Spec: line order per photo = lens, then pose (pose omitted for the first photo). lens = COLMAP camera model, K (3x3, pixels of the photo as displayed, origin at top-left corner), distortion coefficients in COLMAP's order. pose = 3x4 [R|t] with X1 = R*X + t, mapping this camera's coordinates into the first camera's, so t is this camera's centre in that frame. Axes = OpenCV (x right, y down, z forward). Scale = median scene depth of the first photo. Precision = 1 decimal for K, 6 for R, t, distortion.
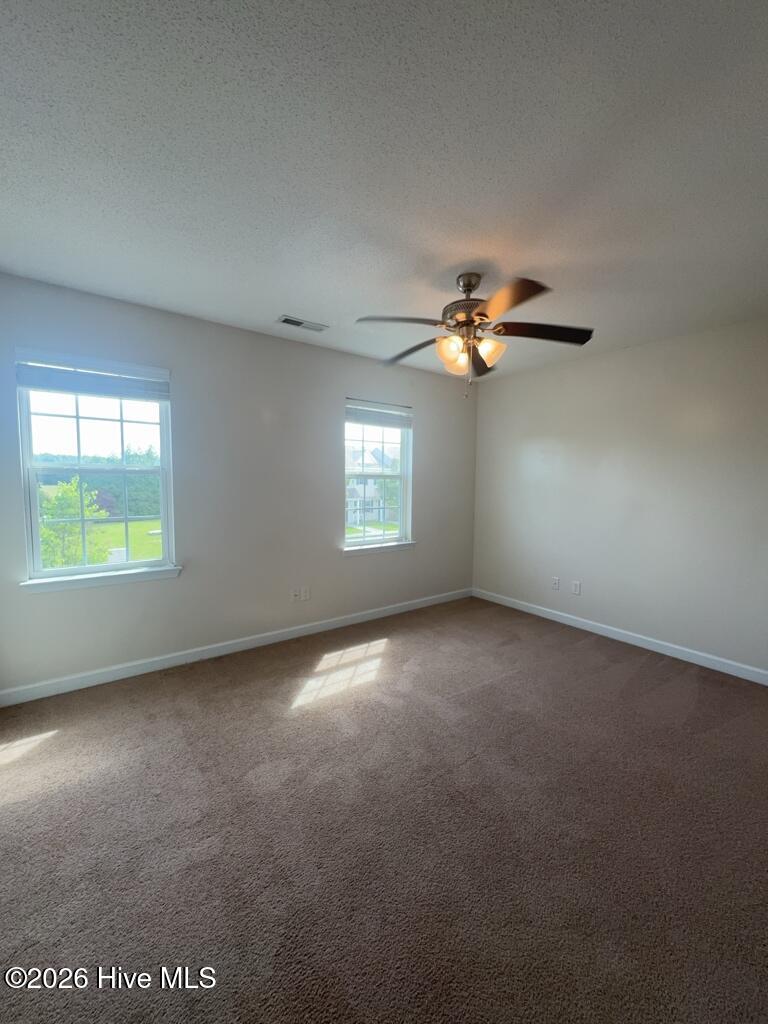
lens RADIAL K [[408.4, 0, 385.6], [0, 408.4, 511.8], [0, 0, 1]] dist [-0.000458, 0.000187]
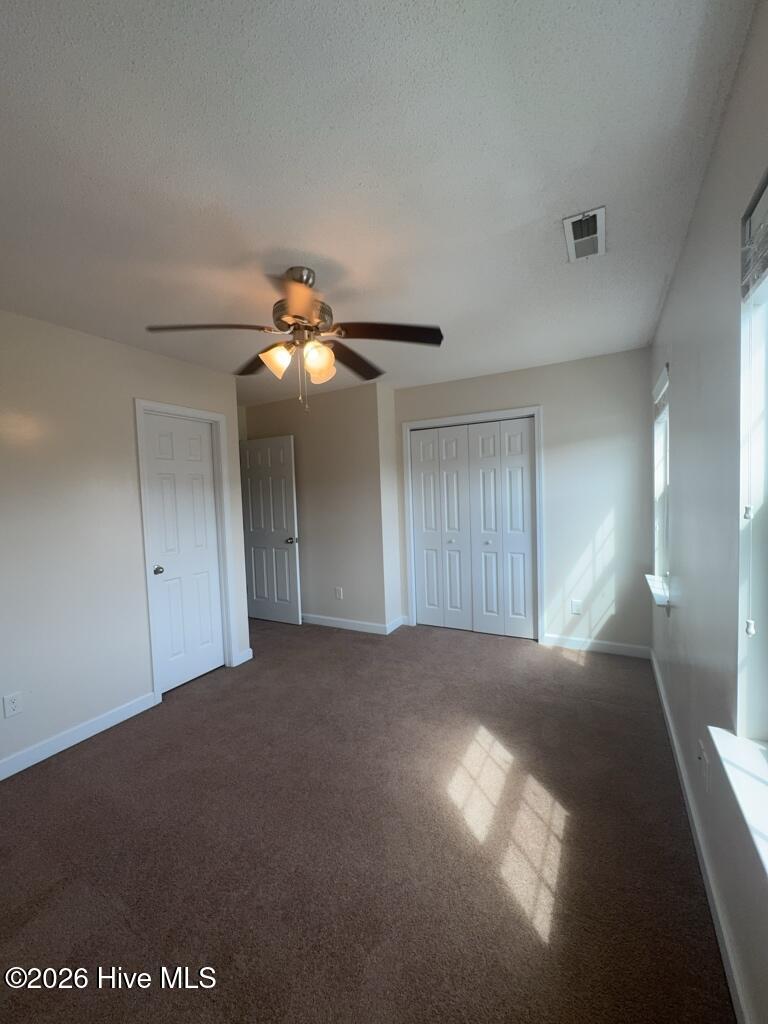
lens RADIAL K [[408.4, 0, 384.6], [0, 408.4, 513.2], [0, 0, 1]] dist [-0.000458, 0.000187]
pose [[-0.920594, 0.045833, -0.387822, 0.324083], [0.003579, 0.994037, 0.108981, -0.150703], [0.390504, 0.098939, -0.915269, 1.531807]]
